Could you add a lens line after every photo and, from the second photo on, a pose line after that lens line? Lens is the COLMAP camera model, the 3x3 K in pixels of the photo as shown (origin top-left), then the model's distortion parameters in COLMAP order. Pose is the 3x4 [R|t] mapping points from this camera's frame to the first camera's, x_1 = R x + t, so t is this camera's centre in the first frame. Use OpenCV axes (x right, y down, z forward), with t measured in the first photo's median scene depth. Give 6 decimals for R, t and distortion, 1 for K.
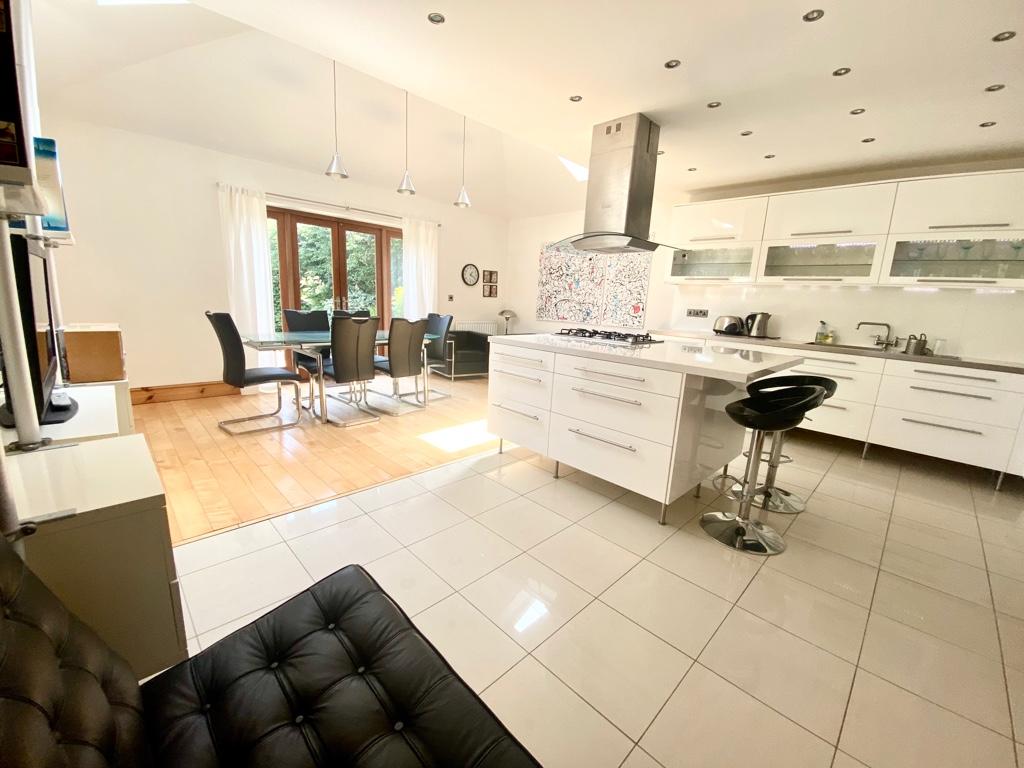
lens RADIAL K [[409.6, 0, 524.2], [0, 409.6, 385.1], [0, 0, 1]] dist [0.001392, -0.019980]
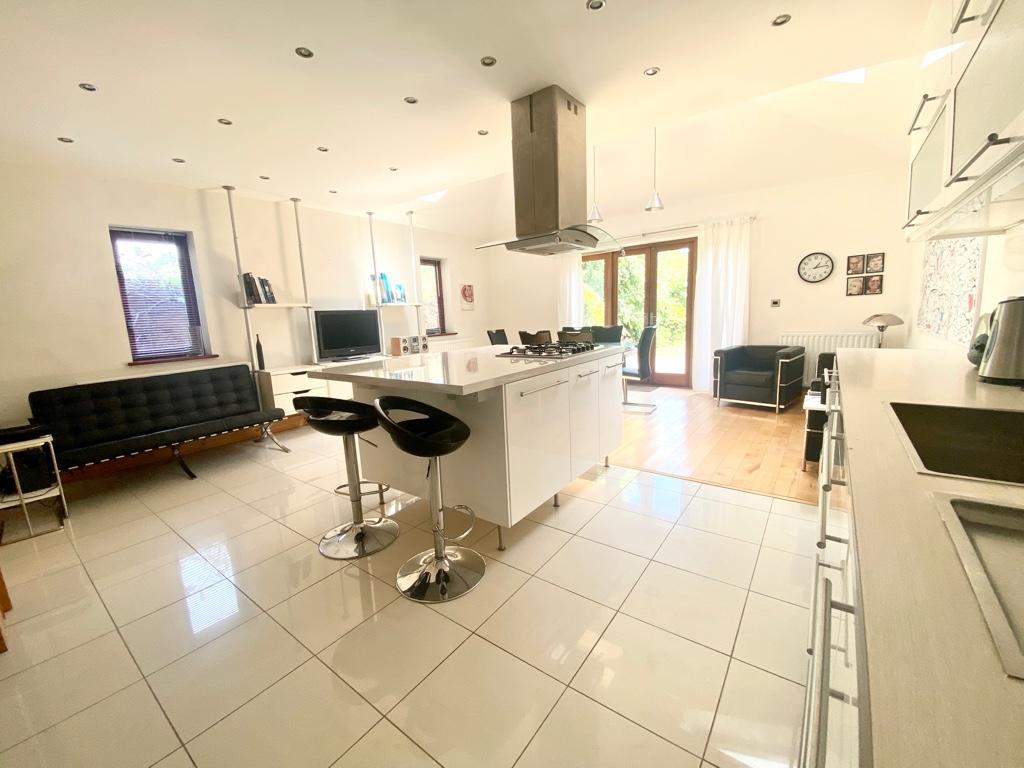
lens RADIAL K [[414.5, 0, 508.1], [0, 414.5, 390.2], [0, 0, 1]] dist [0.000772, -0.014677]
pose [[0.111166, 0.116185, -0.986987, 0.544109], [-0.153325, 0.983257, 0.098476, -0.048383], [0.981903, 0.140383, 0.127119, 0.415240]]
